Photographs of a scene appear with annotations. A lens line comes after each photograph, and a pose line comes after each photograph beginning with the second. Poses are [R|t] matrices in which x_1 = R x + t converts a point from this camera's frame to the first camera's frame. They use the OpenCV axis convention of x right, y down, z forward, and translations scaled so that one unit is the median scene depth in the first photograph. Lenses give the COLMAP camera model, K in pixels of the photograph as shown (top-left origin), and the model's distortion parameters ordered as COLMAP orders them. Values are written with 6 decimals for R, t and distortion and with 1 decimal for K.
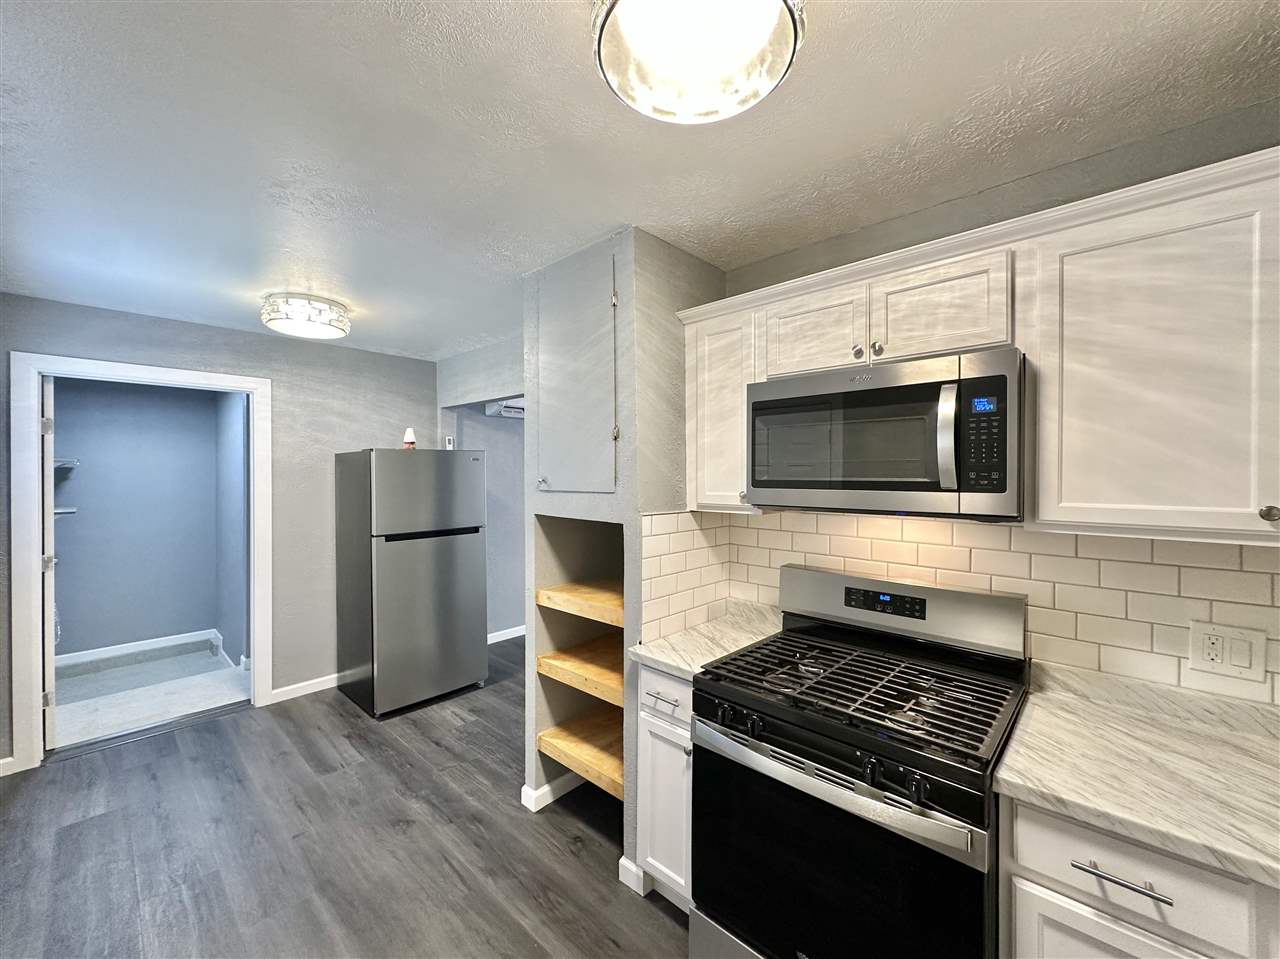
lens RADIAL K [[518.4, 0, 640.0], [0, 518.4, 479.5], [0, 0, 1]] dist [0.001434, 0.000307]
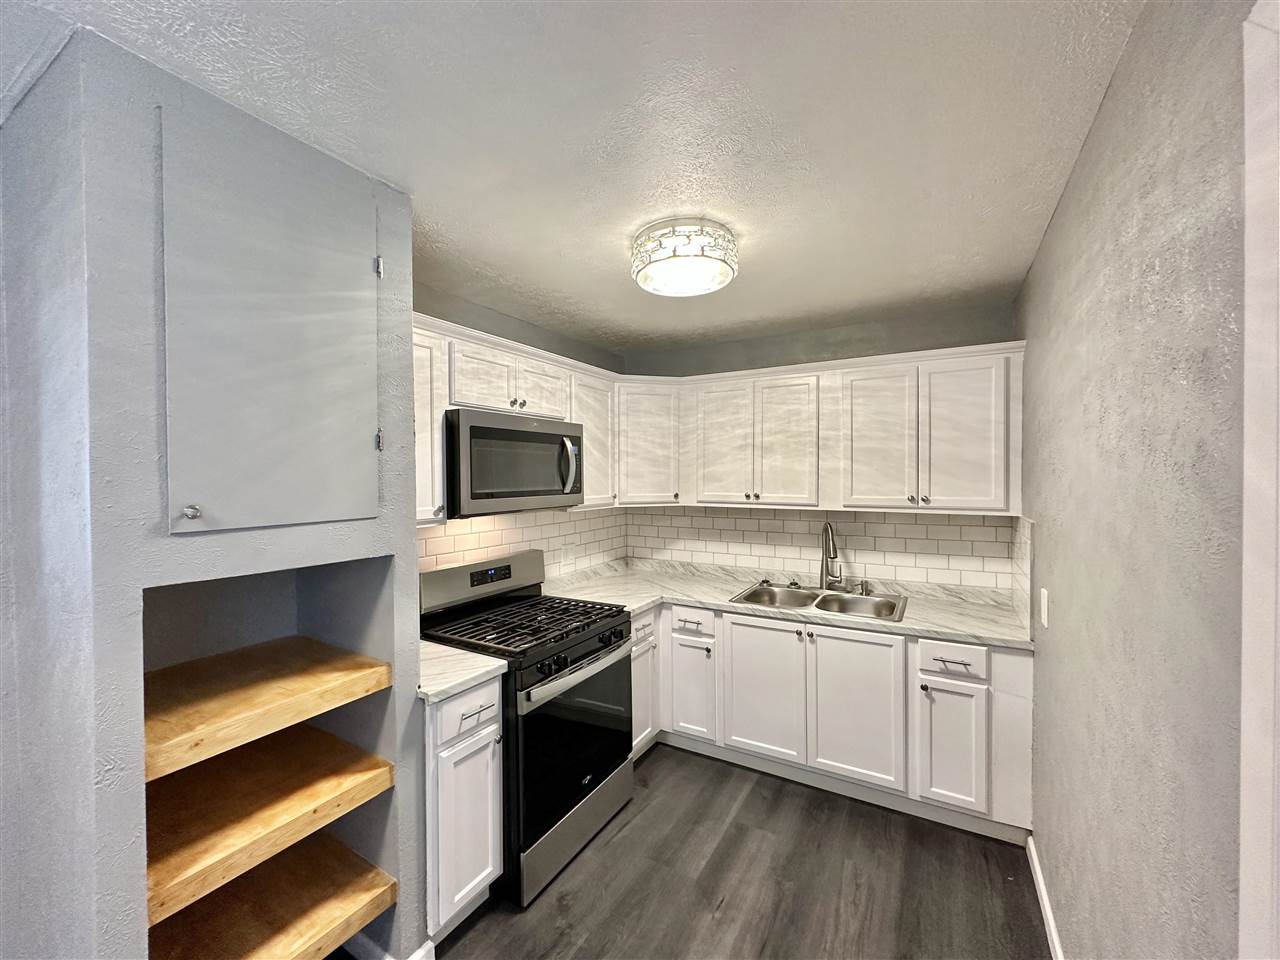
lens RADIAL K [[513.3, 0, 642.2], [0, 513.3, 480.8], [0, 0, 1]] dist [-0.001659, 0.000478]
pose [[-0.223445, -0.009752, 0.974668, -1.026594], [0.017059, 0.999758, 0.013914, -0.037272], [-0.974567, 0.019736, -0.223225, 0.924625]]
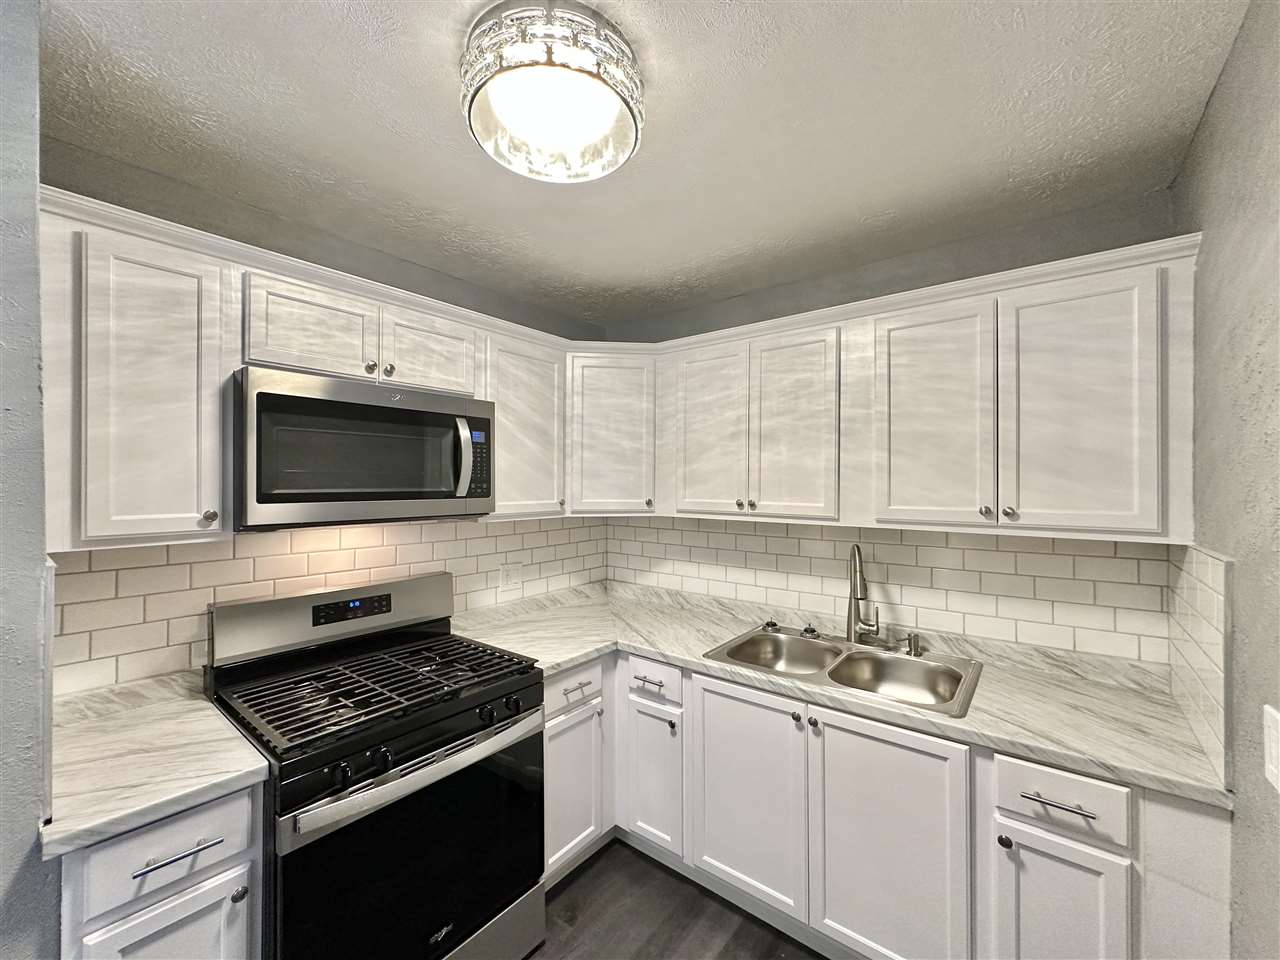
lens RADIAL K [[513.3, 0, 642.2], [0, 513.3, 480.8], [0, 0, 1]] dist [-0.001659, 0.000478]
pose [[-0.082379, 0.004247, 0.996592, -0.614724], [0.010600, 0.999938, -0.003385, -0.009467], [-0.996545, 0.010285, -0.082419, 0.518472]]
